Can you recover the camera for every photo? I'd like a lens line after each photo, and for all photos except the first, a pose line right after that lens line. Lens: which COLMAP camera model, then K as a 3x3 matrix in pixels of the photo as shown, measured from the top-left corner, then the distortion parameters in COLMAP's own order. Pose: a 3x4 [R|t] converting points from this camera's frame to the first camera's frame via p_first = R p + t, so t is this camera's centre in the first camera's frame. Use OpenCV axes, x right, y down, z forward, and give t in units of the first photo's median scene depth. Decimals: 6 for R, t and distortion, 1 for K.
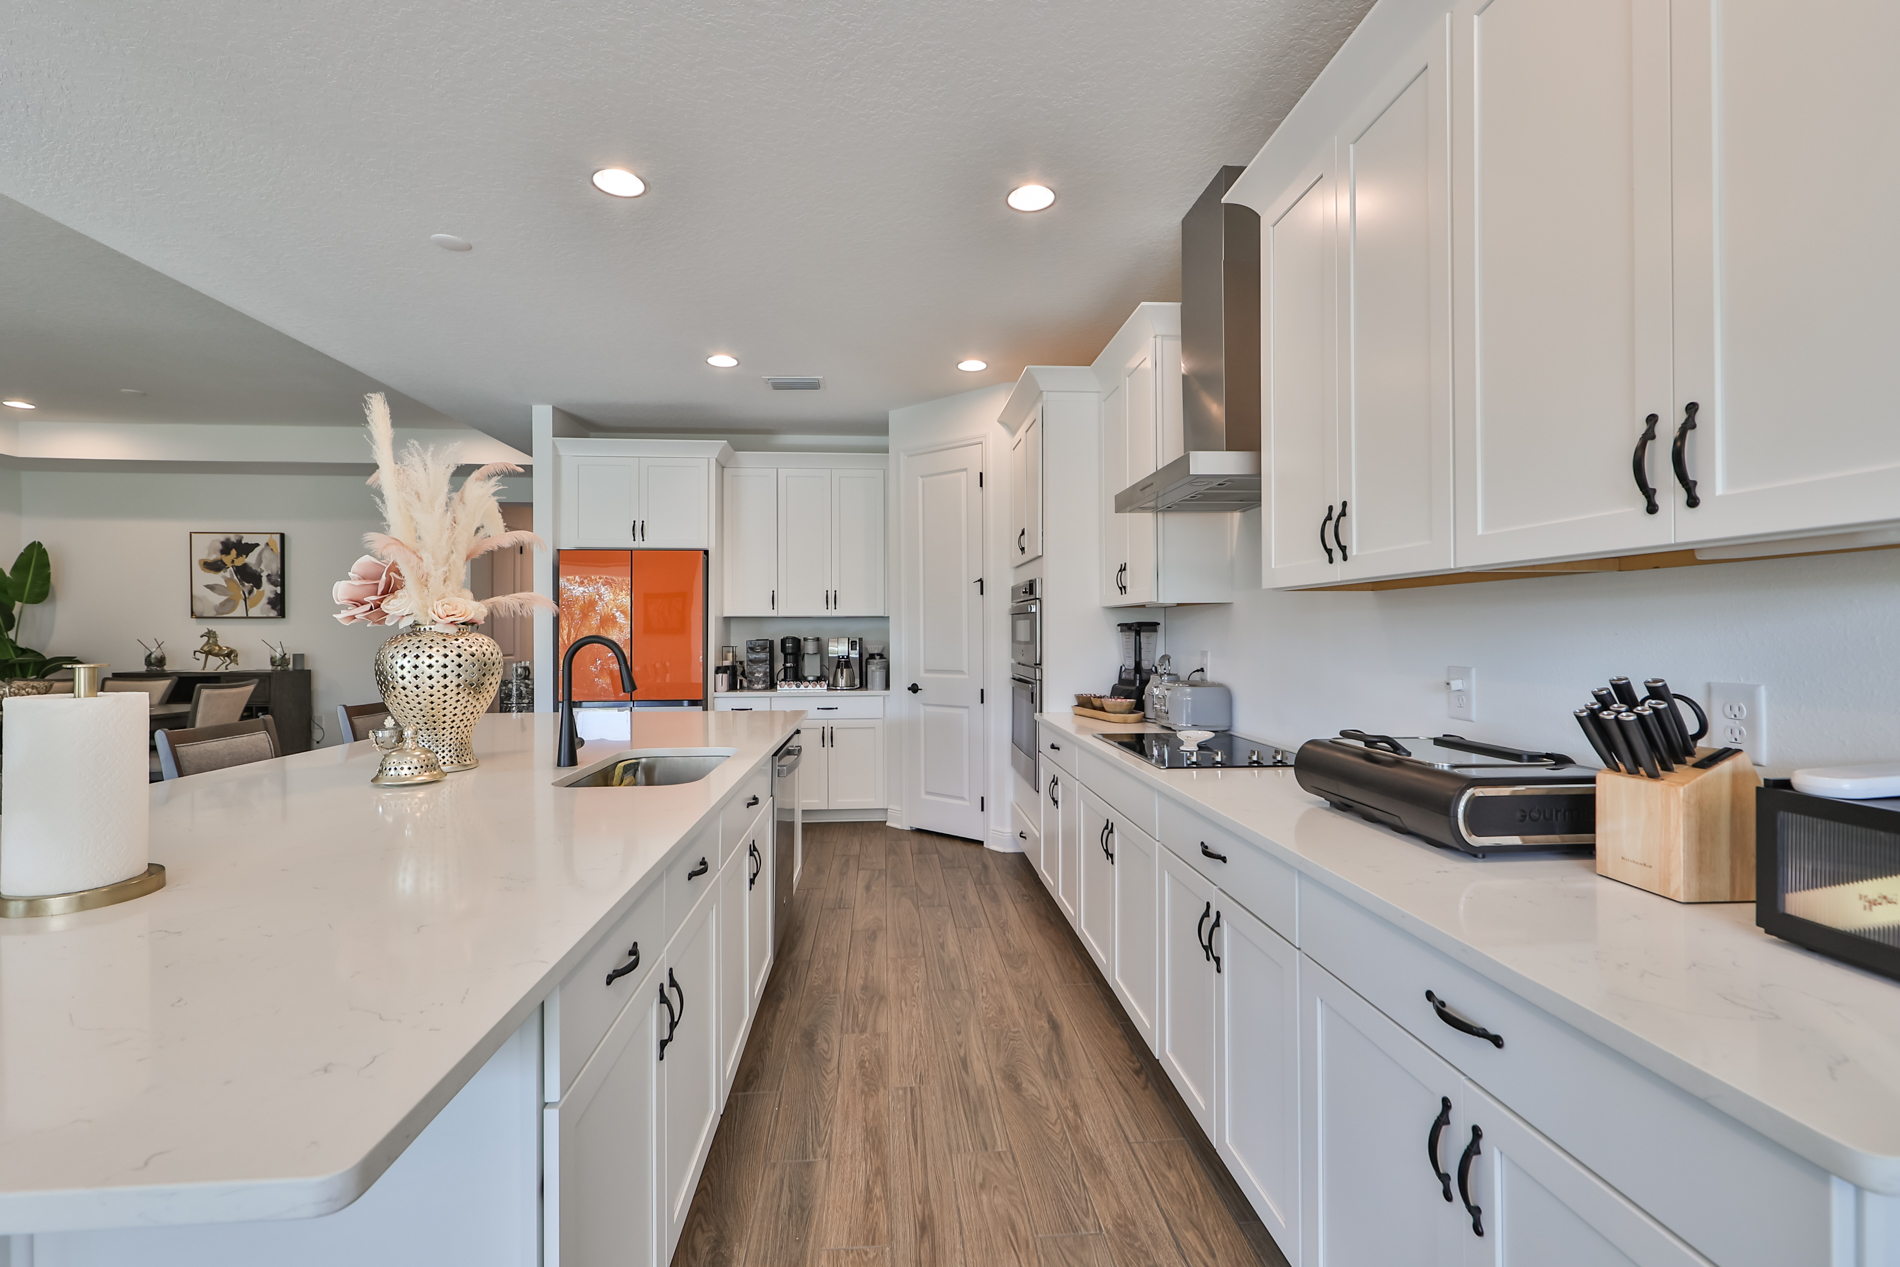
lens RADIAL K [[794.1, 0, 917.5], [0, 794.1, 627.2], [0, 0, 1]] dist [0.000832, 0.000005]
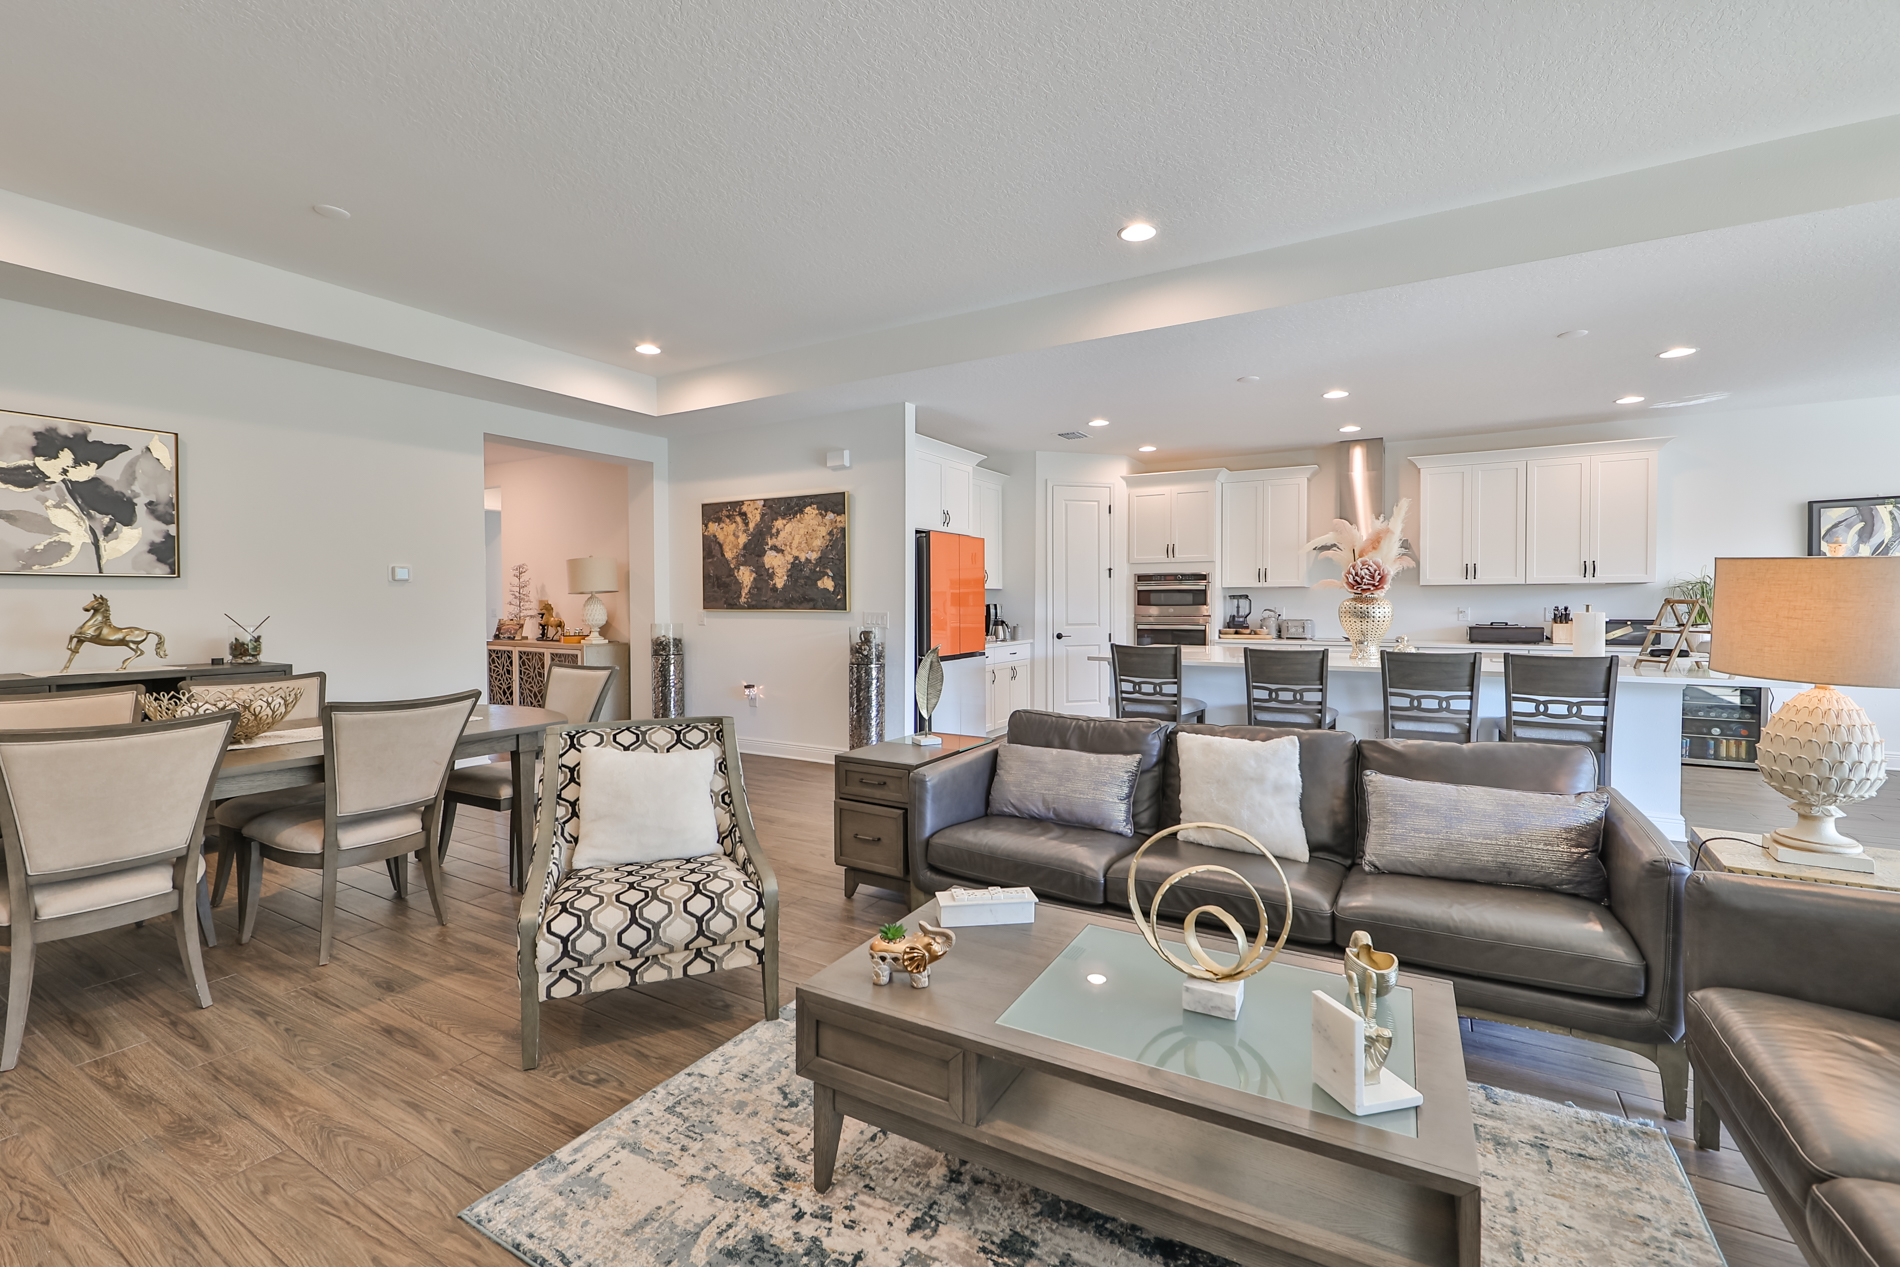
lens RADIAL K [[790.7, 0, 993.7], [0, 790.7, 615.5], [0, 0, 1]] dist [0.000642, 0.000291]
pose [[0.560509, -0.016285, 0.827988, -1.001907], [-0.000921, 0.999794, 0.020288, 0.003904], [-0.828148, -0.012135, 0.560379, 0.180097]]
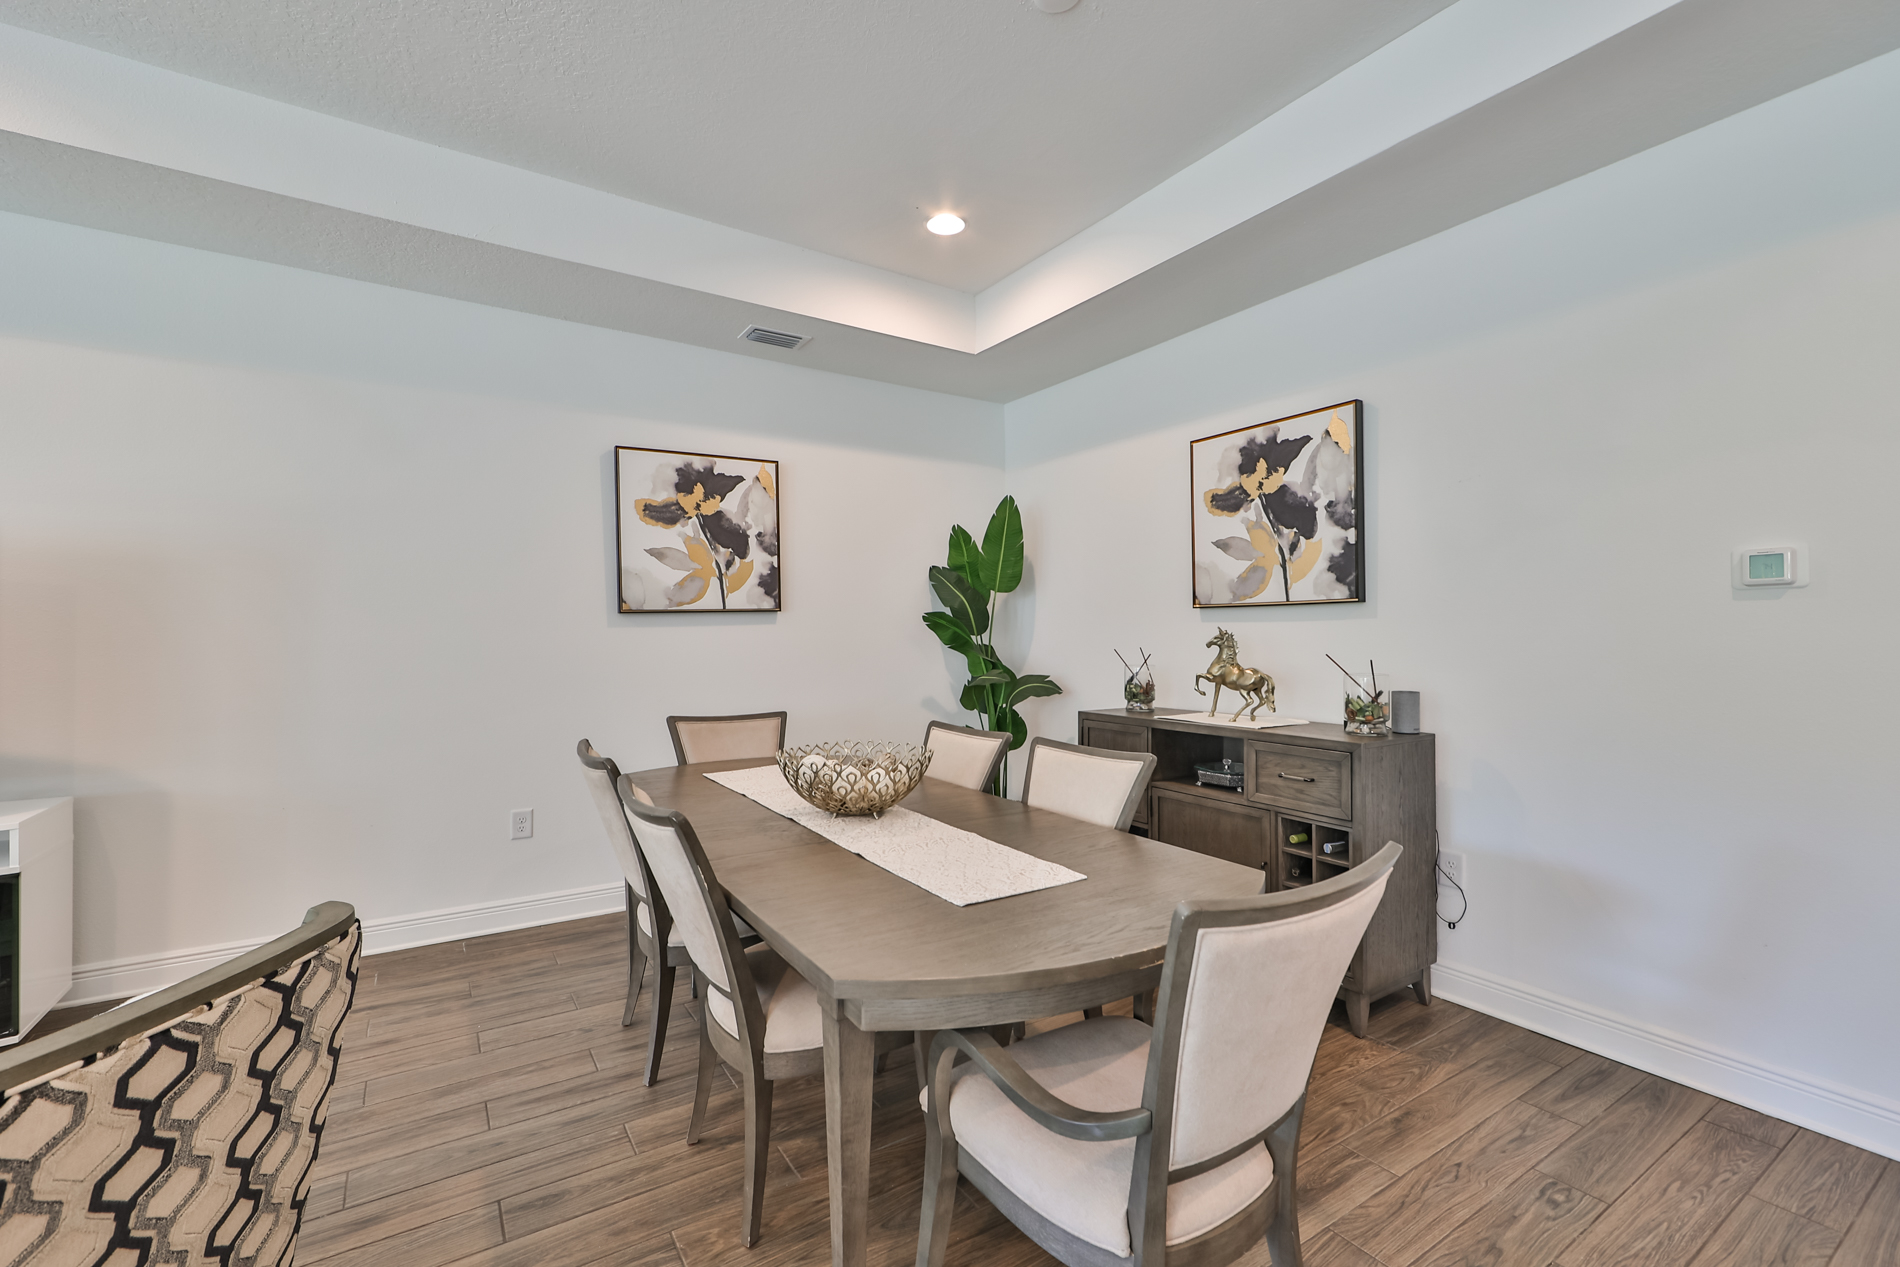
lens RADIAL K [[791.7, 0, 935.2], [0, 791.7, 626.6], [0, 0, 1]] dist [0.017544, -0.000049]
pose [[0.476844, -0.010399, -0.878926, -0.568409], [0.004165, 0.999946, -0.009571, 0.004476], [0.878978, 0.000903, 0.476861, 0.637339]]
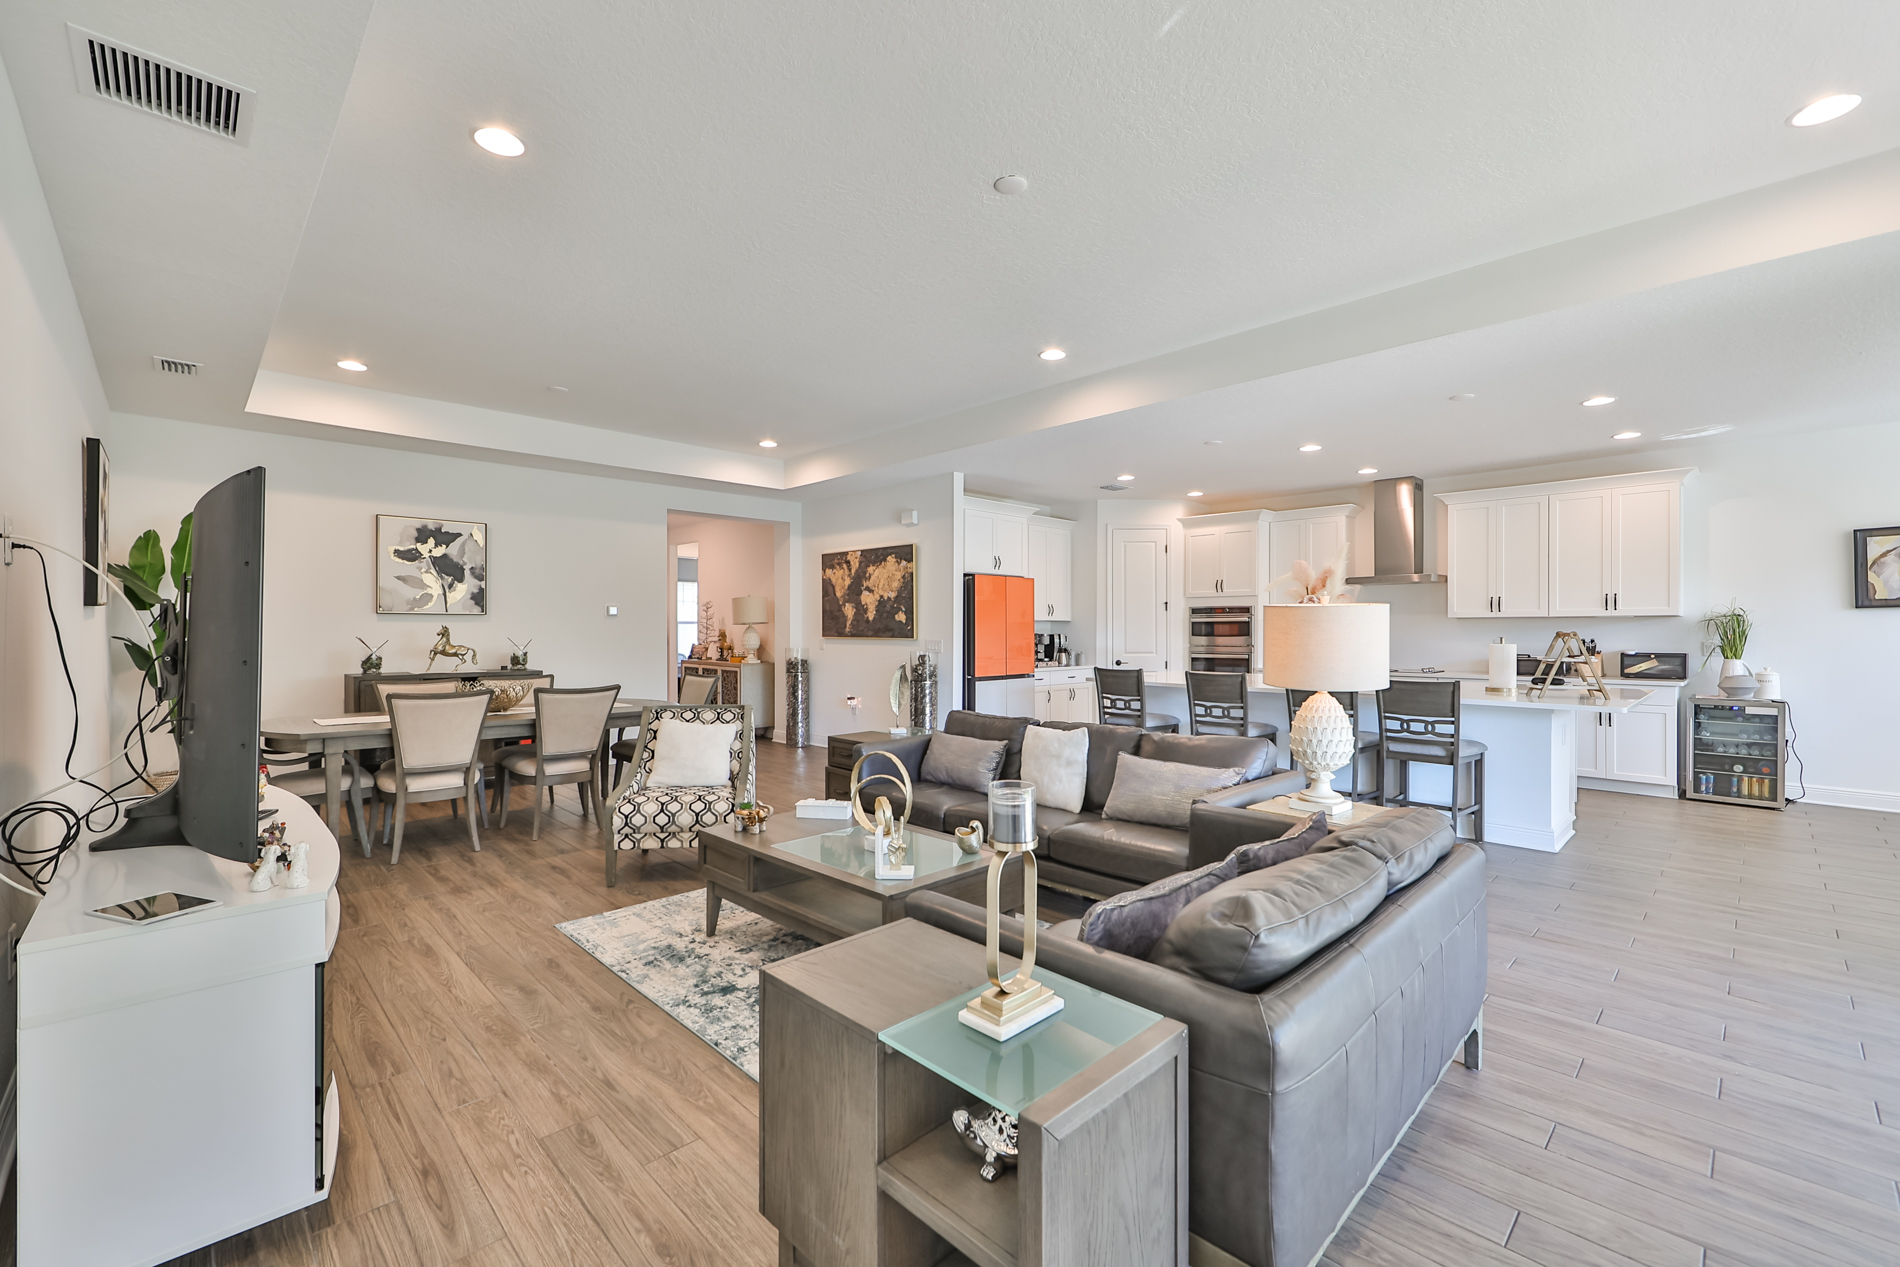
lens RADIAL K [[779.7, 0, 955.2], [0, 779.7, 633.7], [0, 0, 1]] dist [0.001774, -0.000255]
pose [[0.770270, -0.001136, 0.637717, -1.014369], [-0.004099, 0.999969, 0.006733, 0.002206], [-0.637705, -0.007800, 0.770241, -0.059402]]
